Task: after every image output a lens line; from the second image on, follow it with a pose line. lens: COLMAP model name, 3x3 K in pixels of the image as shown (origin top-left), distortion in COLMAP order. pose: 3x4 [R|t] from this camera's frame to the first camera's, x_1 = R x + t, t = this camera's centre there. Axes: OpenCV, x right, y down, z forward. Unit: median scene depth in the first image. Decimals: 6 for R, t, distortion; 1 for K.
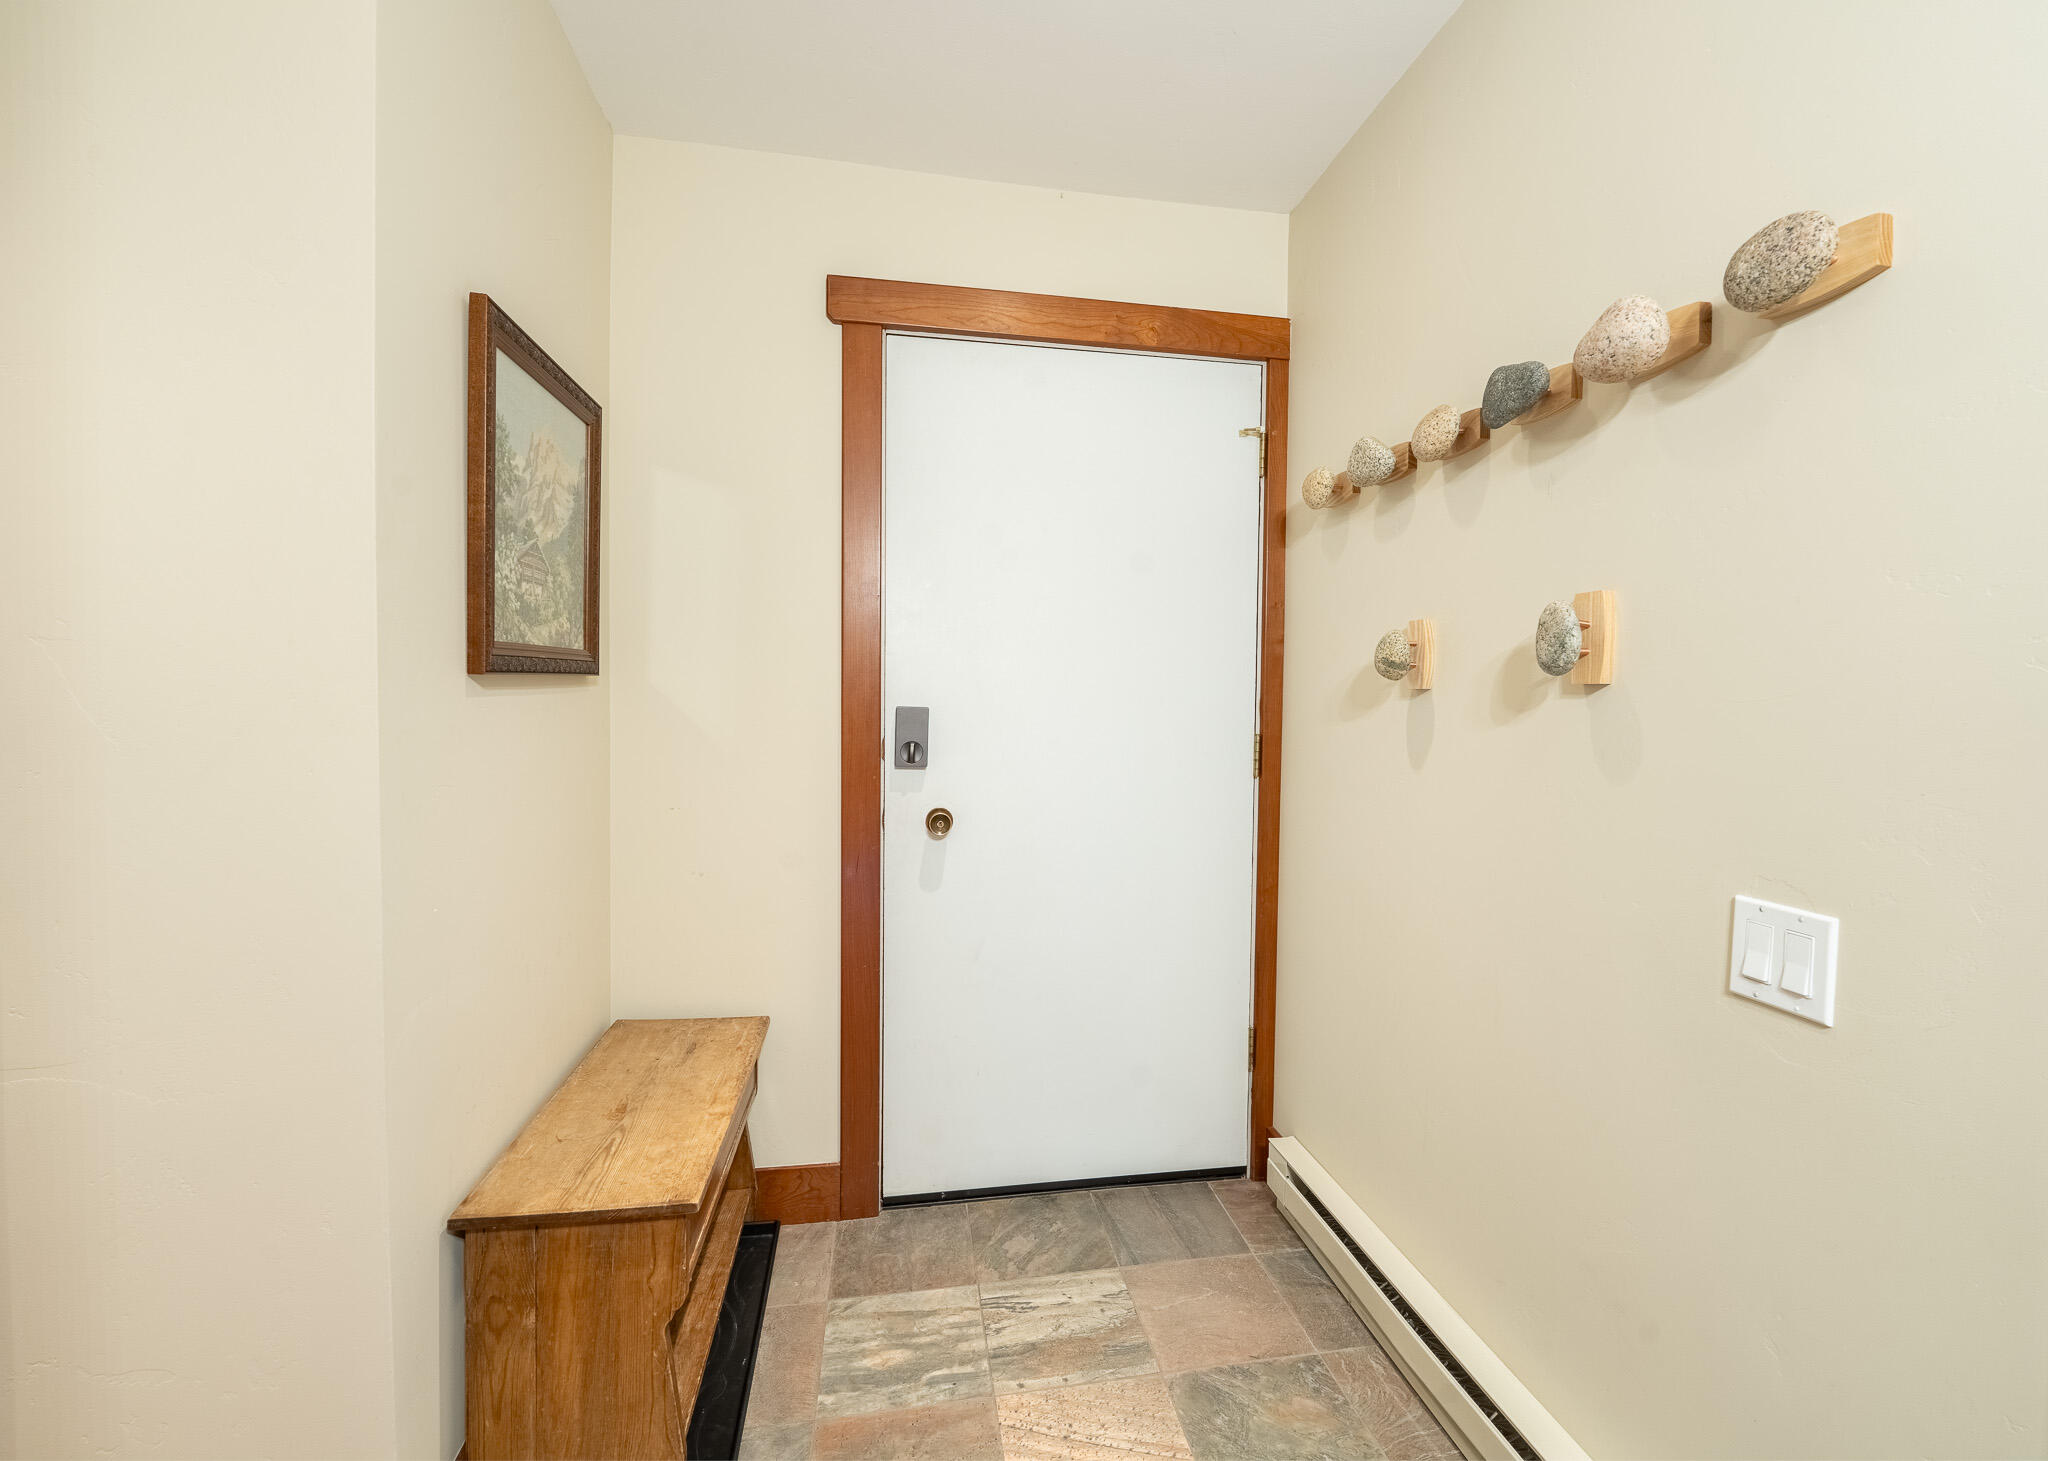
lens RADIAL K [[892.0, 0, 1055.9], [0, 892.0, 736.2], [0, 0, 1]] dist [-0.011305, -0.000098]
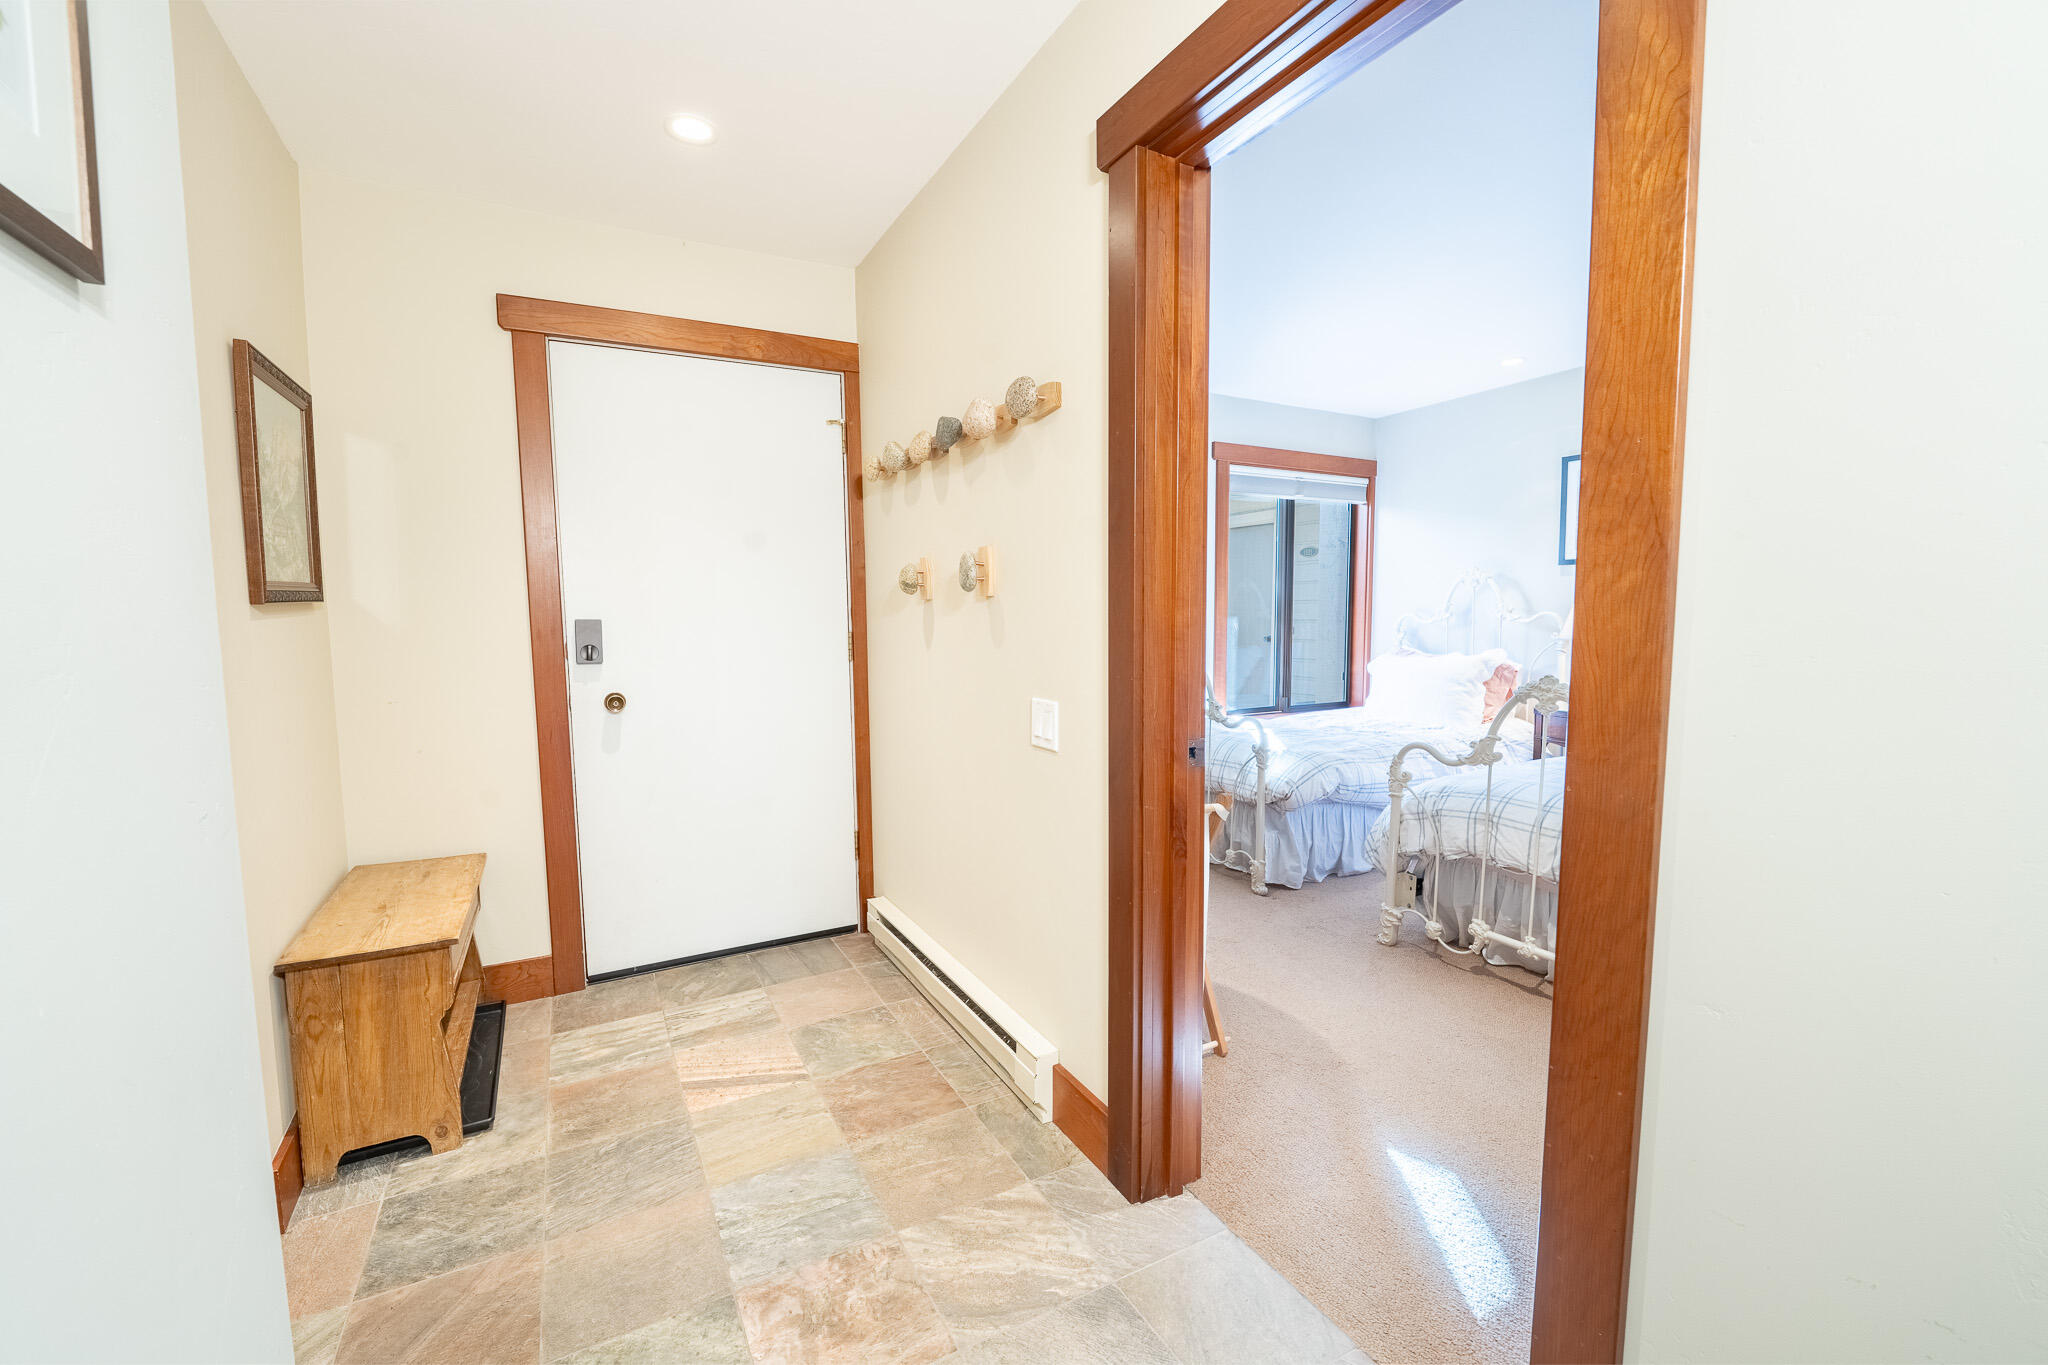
lens RADIAL K [[837.6, 0, 1012.0], [0, 837.6, 685.2], [0, 0, 1]] dist [-0.006326, -0.002318]
pose [[0.952287, -0.052011, 0.300740, 0.080385], [0.036165, 0.997660, 0.058022, 0.020562], [-0.303054, -0.044377, 0.951940, -0.505161]]
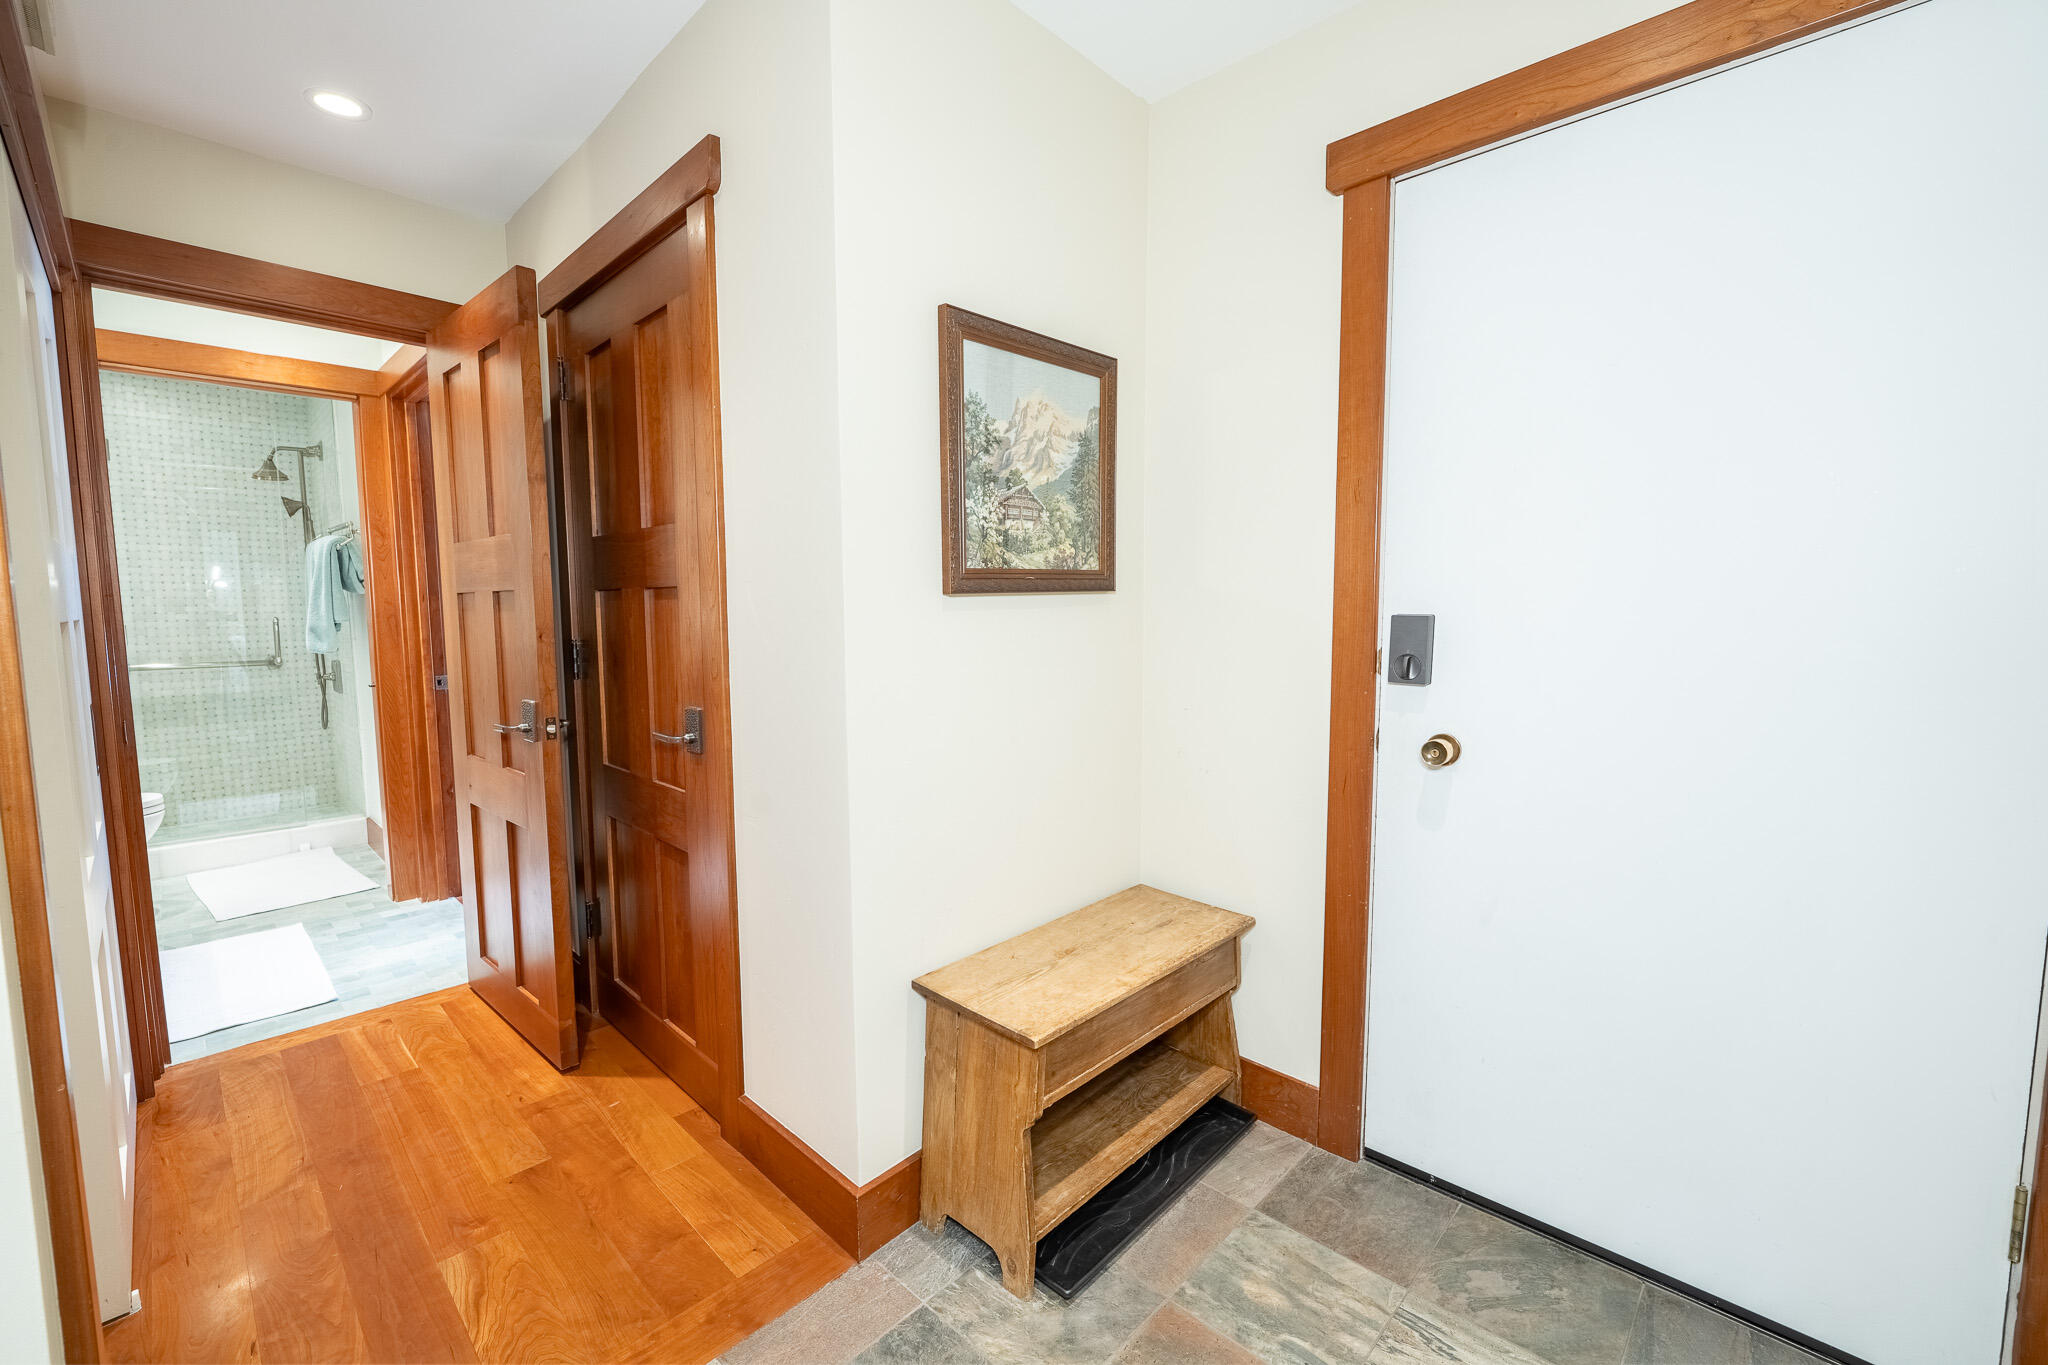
lens RADIAL K [[837.6, 0, 1008.5], [0, 837.6, 685.2], [0, 0, 1]] dist [-0.006326, -0.002318]
pose [[0.579277, 0.057494, -0.813101, 0.329665], [-0.016019, 0.998120, 0.059164, -0.006707], [0.814973, -0.021248, 0.579109, 0.250414]]
